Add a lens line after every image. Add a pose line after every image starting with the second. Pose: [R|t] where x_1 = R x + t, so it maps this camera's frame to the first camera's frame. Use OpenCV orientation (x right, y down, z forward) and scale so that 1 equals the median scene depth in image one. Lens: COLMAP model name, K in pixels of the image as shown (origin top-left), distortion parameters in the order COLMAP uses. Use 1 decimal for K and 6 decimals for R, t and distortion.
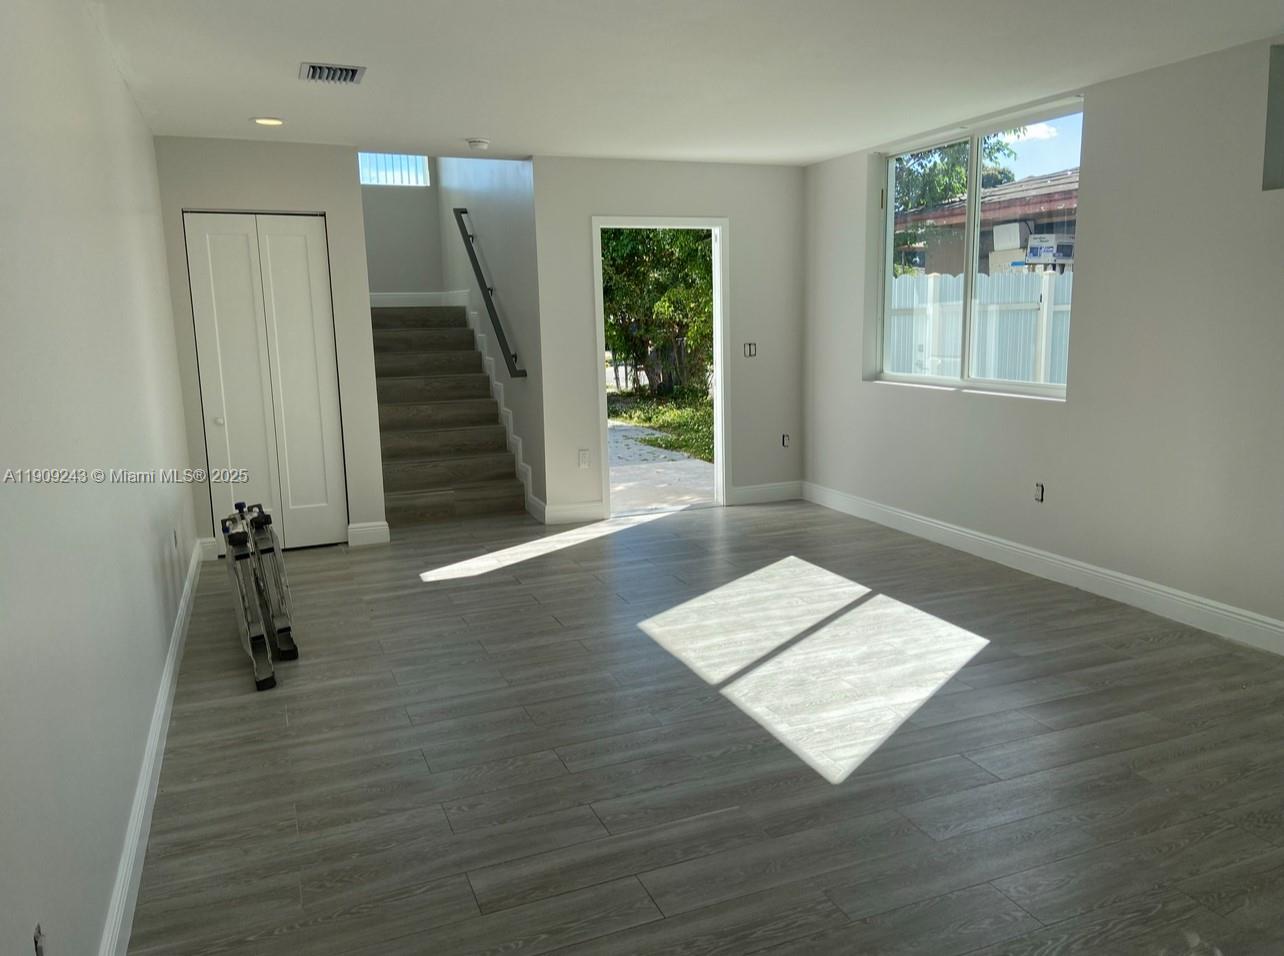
lens RADIAL K [[970.1, 0, 665.0], [0, 970.1, 478.4], [0, 0, 1]] dist [0.070486, 0.000212]
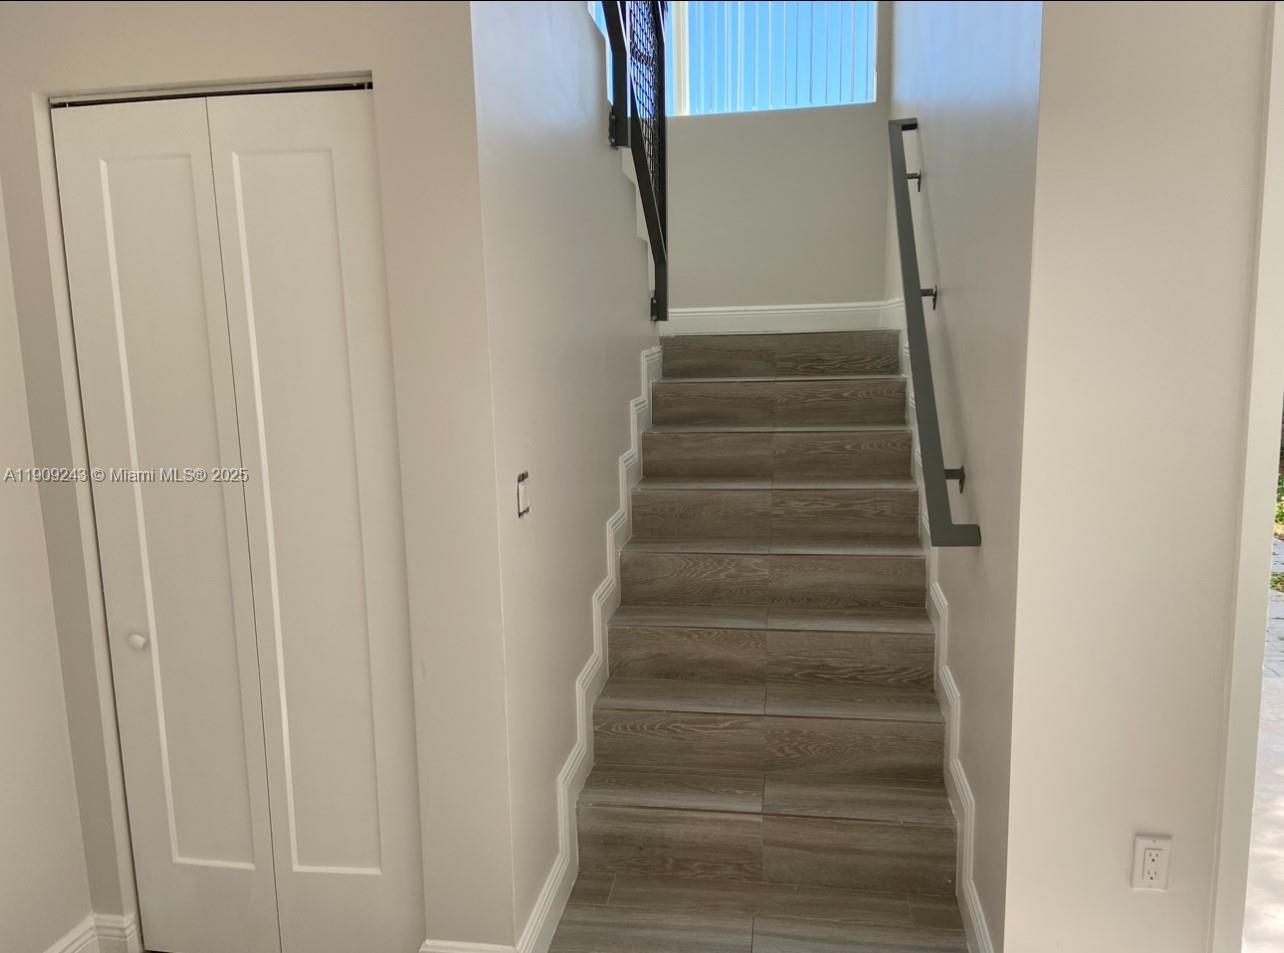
lens RADIAL K [[970.1, 0, 665.0], [0, 970.1, 476.9], [0, 0, 1]] dist [0.070486, 0.000212]
pose [[0.856770, 0.082328, -0.509085, -0.059059], [-0.085930, 0.996165, 0.016480, -0.114483], [0.508489, 0.029626, 0.860559, 0.594238]]
